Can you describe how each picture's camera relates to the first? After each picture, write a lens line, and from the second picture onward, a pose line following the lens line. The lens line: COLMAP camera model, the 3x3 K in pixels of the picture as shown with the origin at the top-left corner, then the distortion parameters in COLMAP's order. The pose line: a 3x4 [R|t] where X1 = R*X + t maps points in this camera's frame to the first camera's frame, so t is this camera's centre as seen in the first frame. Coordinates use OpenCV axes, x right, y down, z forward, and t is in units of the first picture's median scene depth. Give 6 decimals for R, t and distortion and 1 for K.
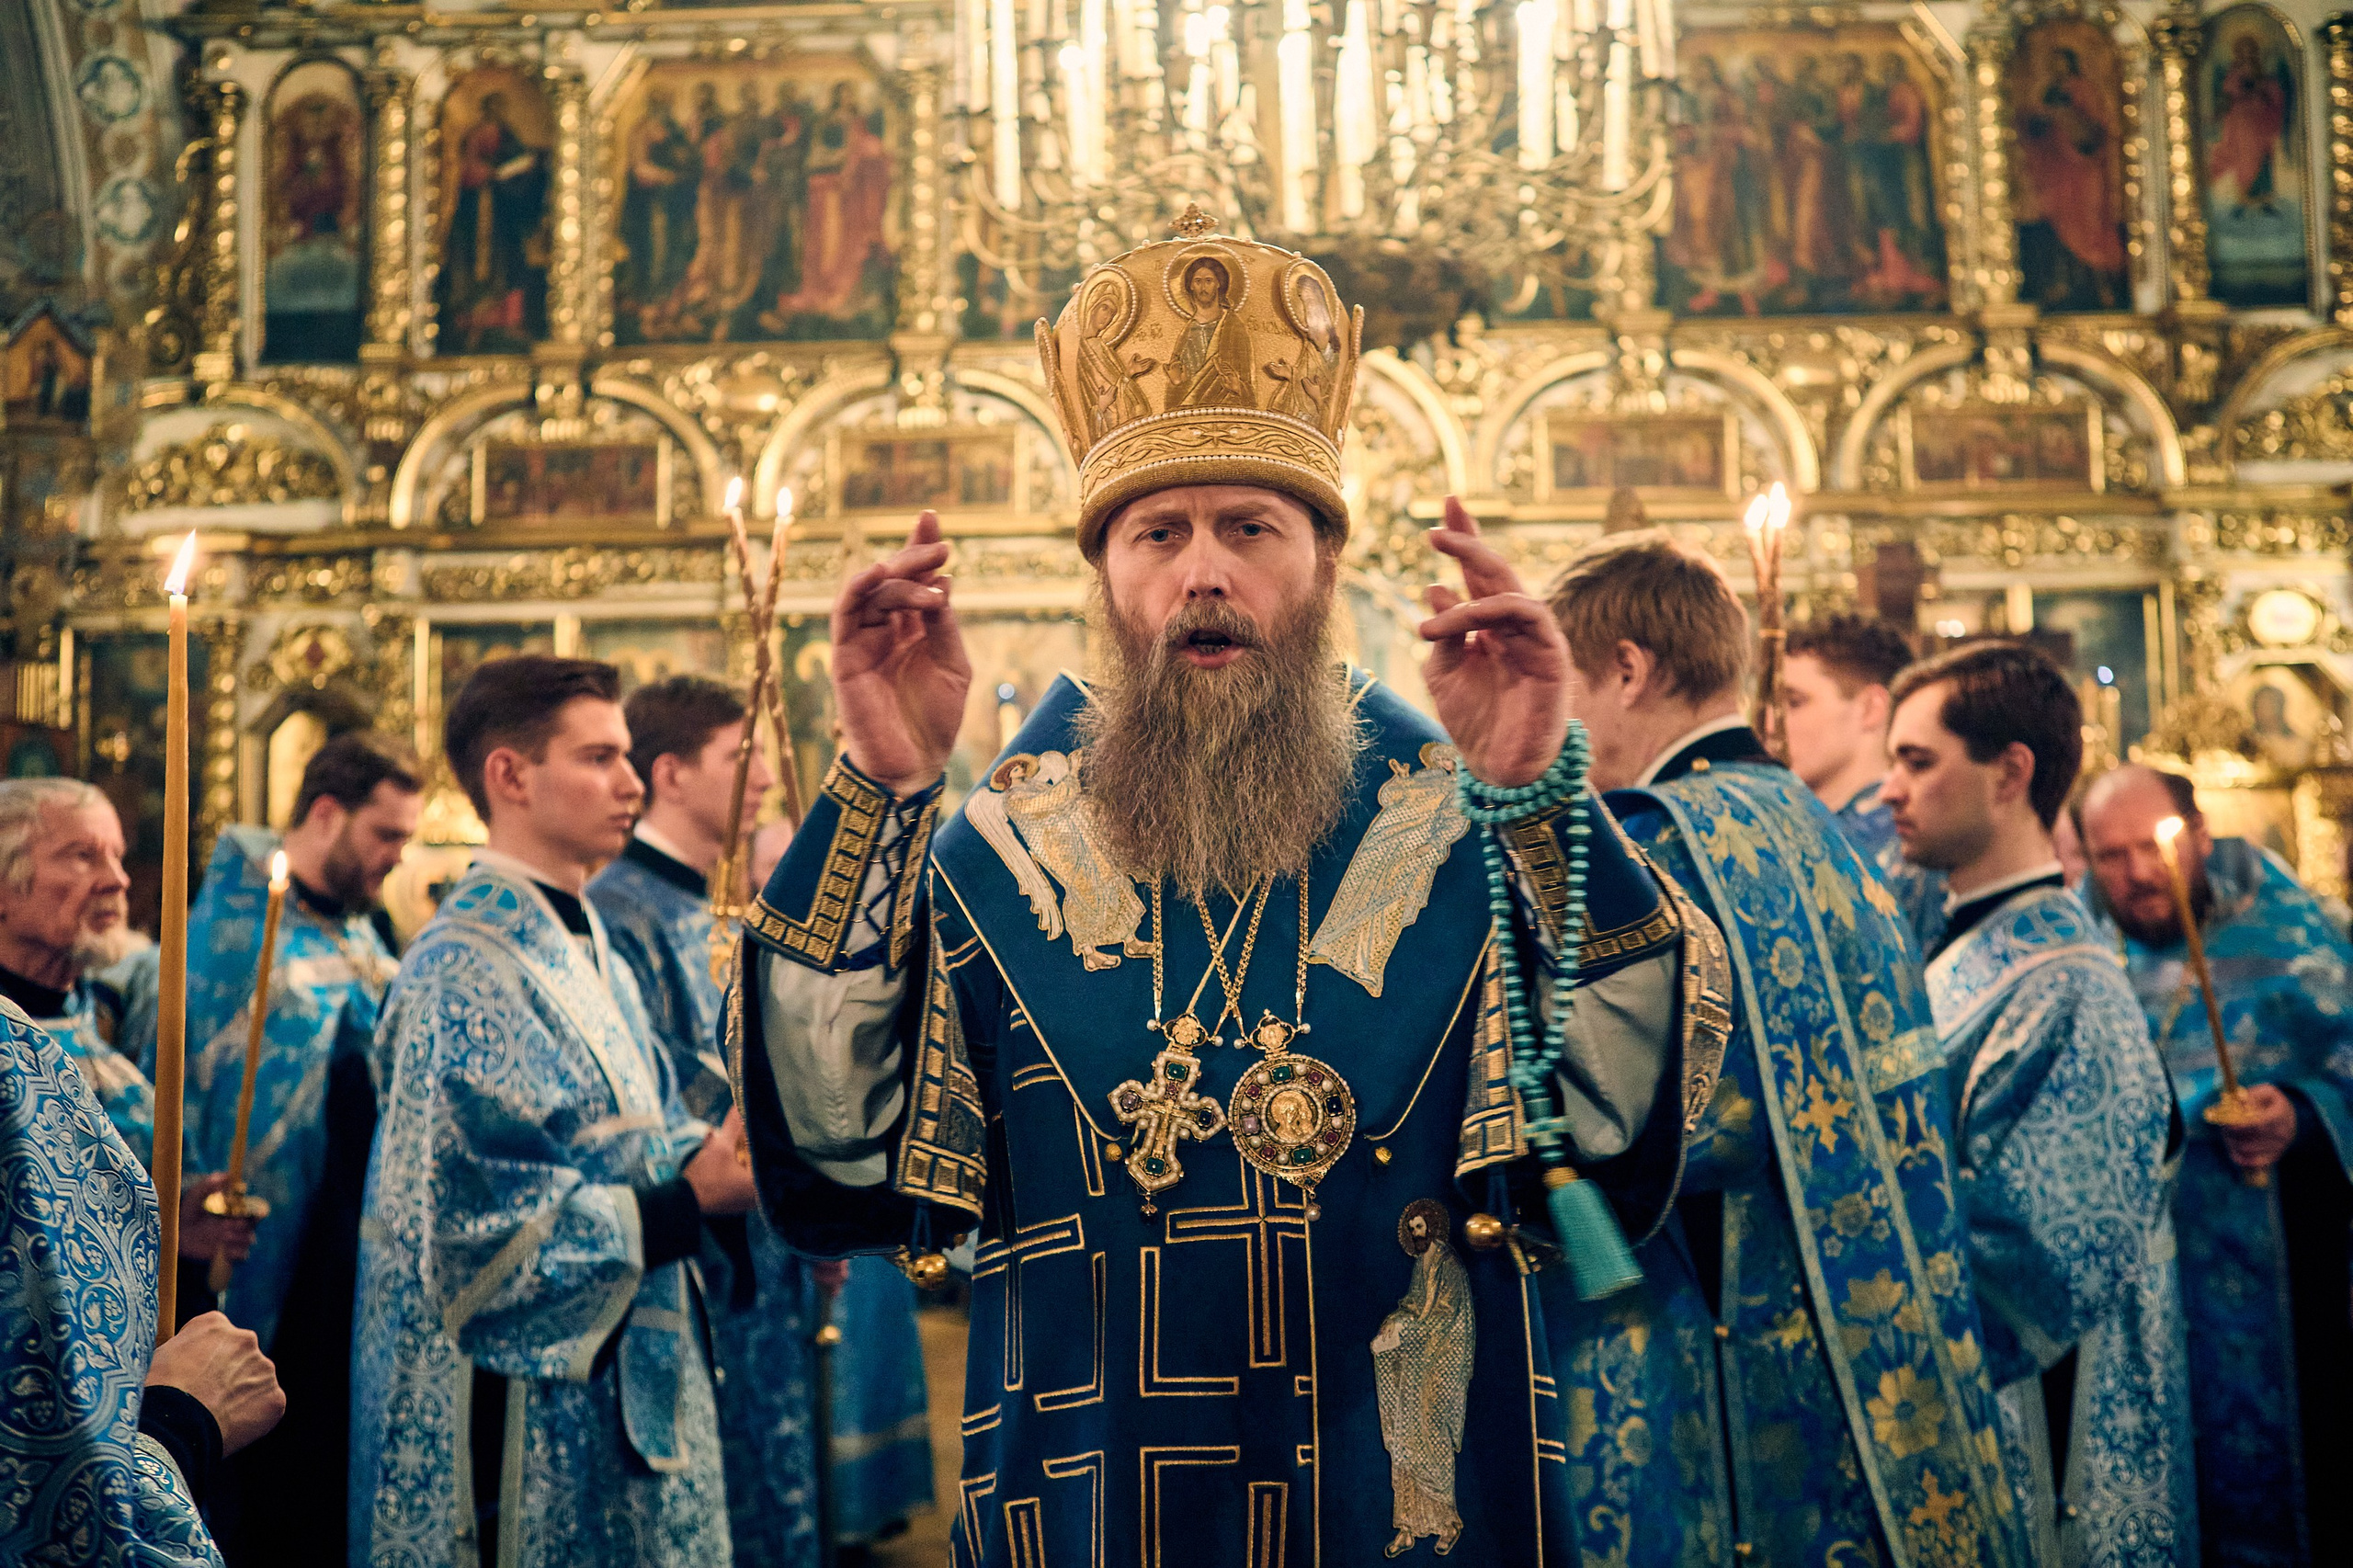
lens RADIAL K [[2114.9, 0, 1173.5], [0, 2114.9, 795.0], [0, 0, 1]] dist [-0.066349, 0.091983]
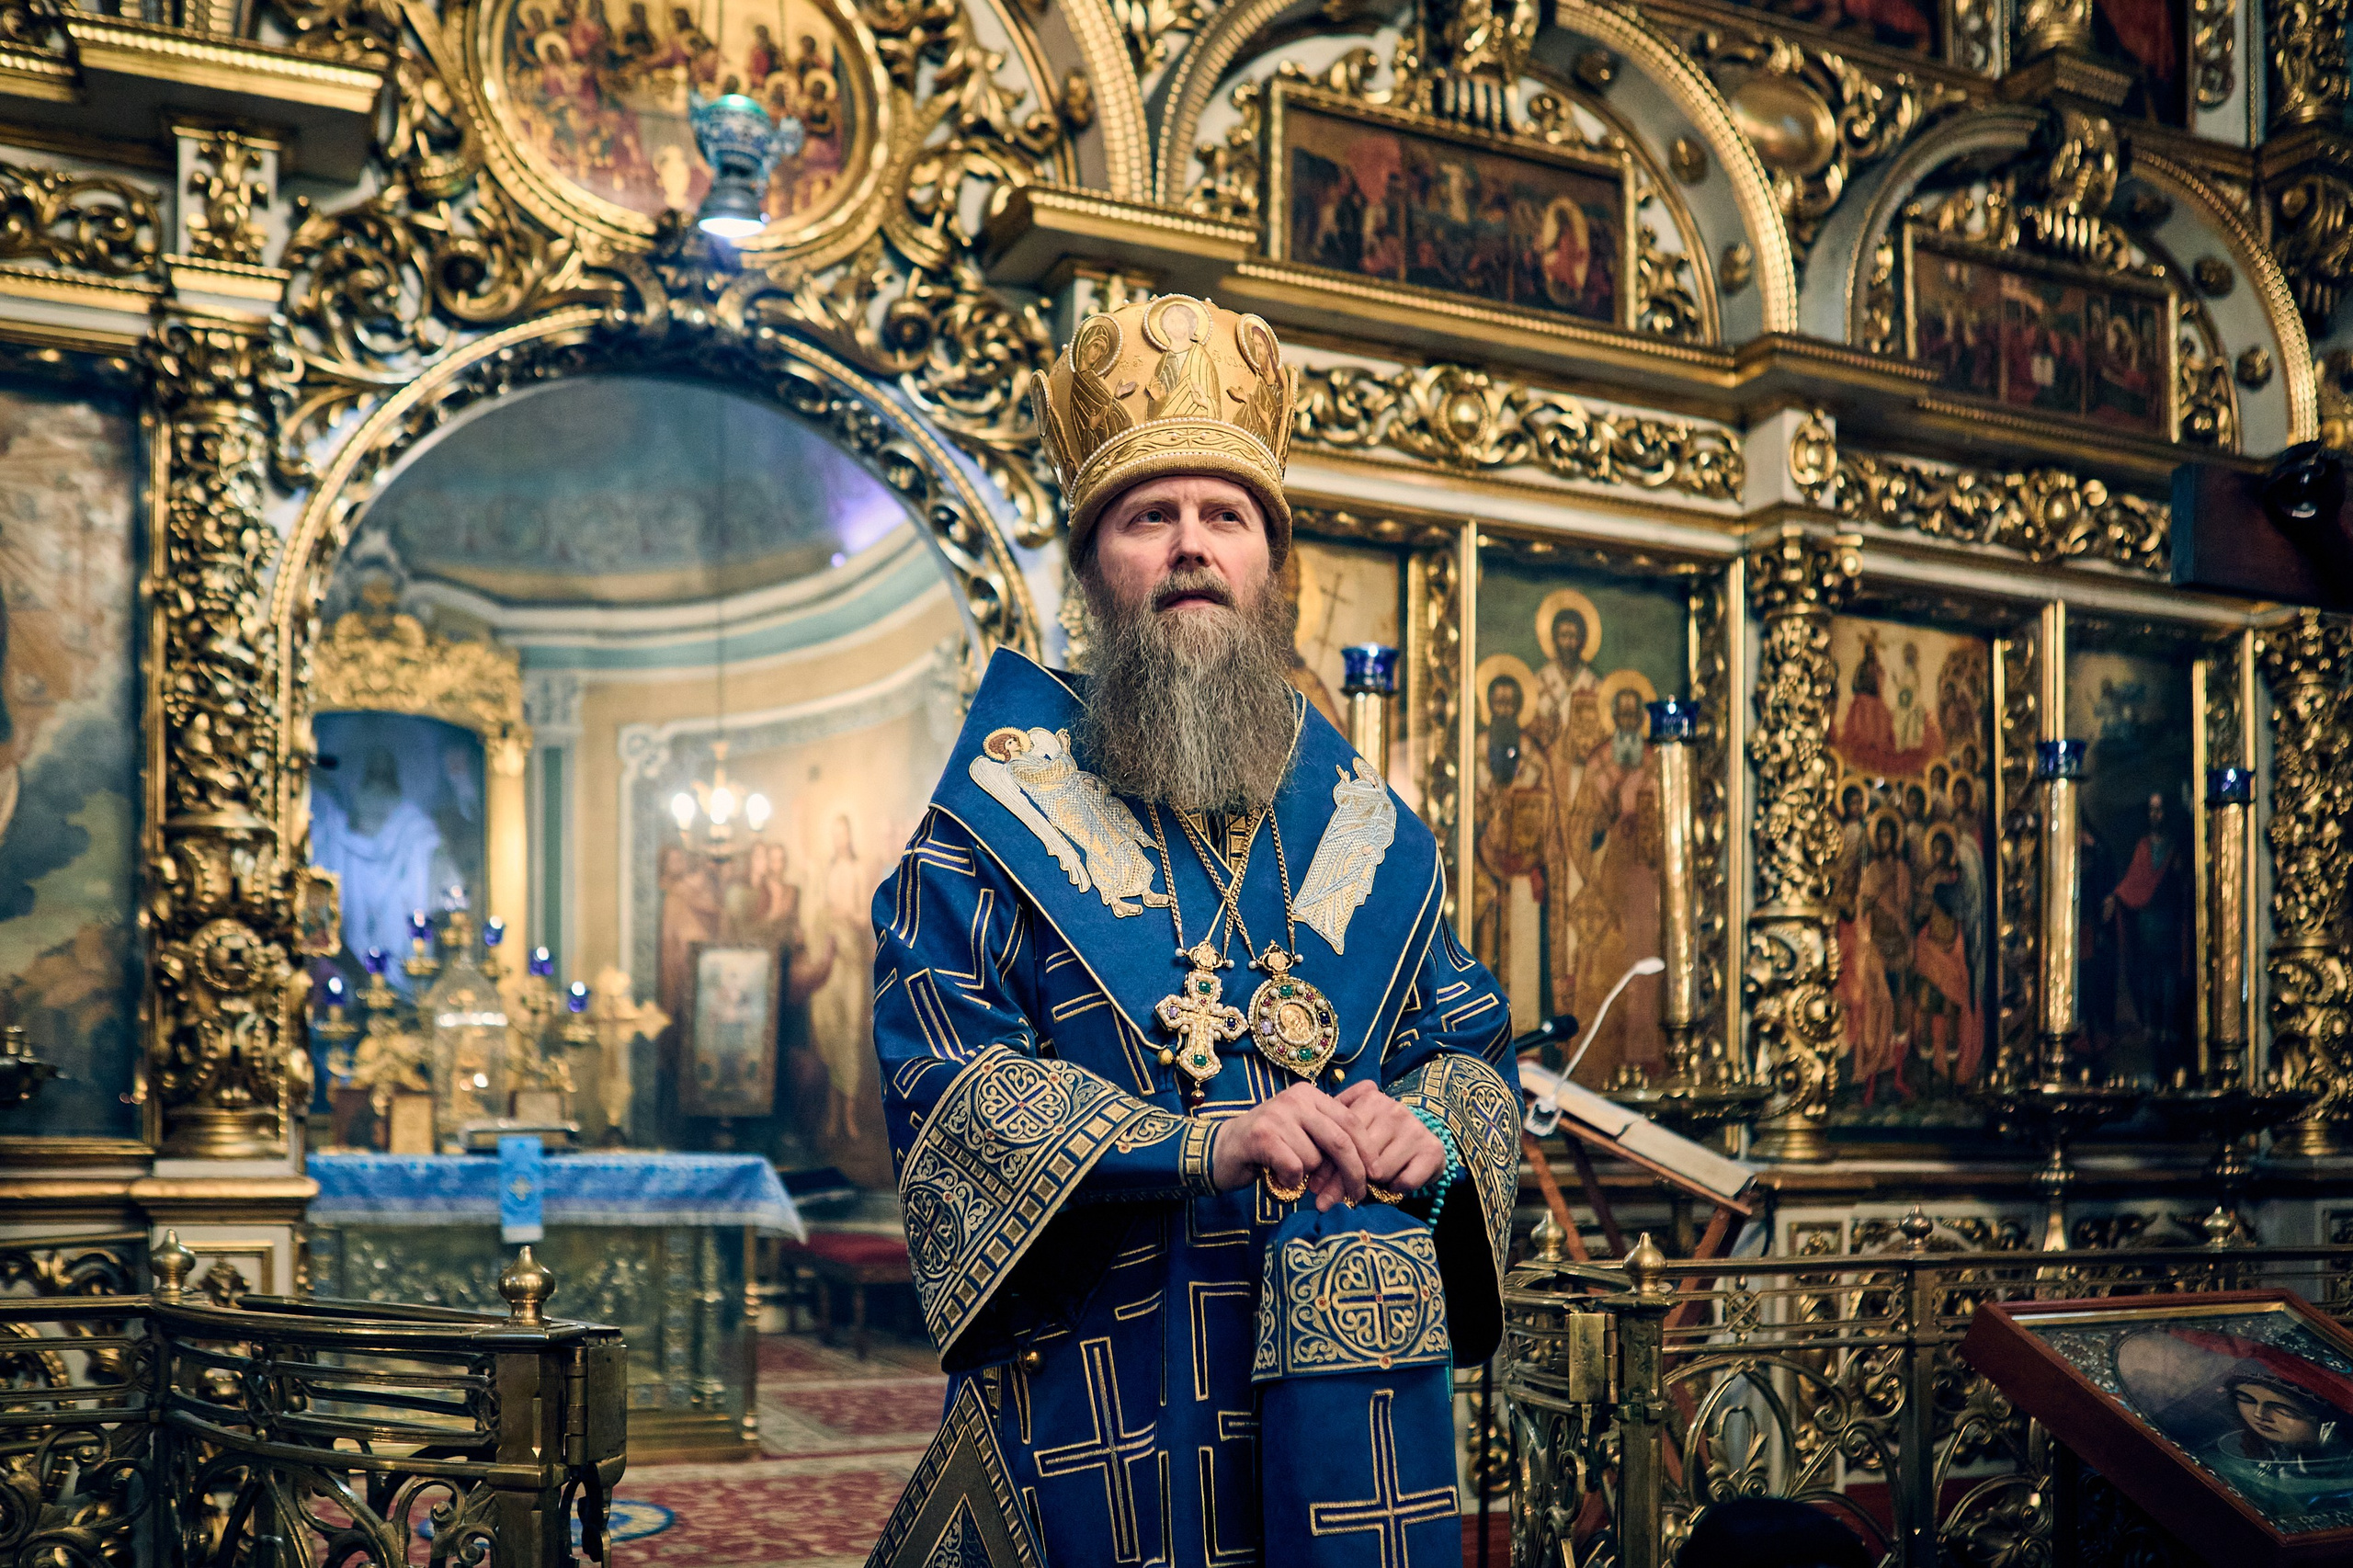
lens RADIAL K [[2241.3, 0, 1188.0], [0, 2241.3, 1151.3], [0, 0, 1]] dist [-0.023094, 0.003291]
pose [[0.895132, 0.018614, 0.445412, -0.049091], [-0.040425, 0.998401, 0.039518, 0.026795], [-0.443964, -0.053380, 0.894453, 0.577888]]
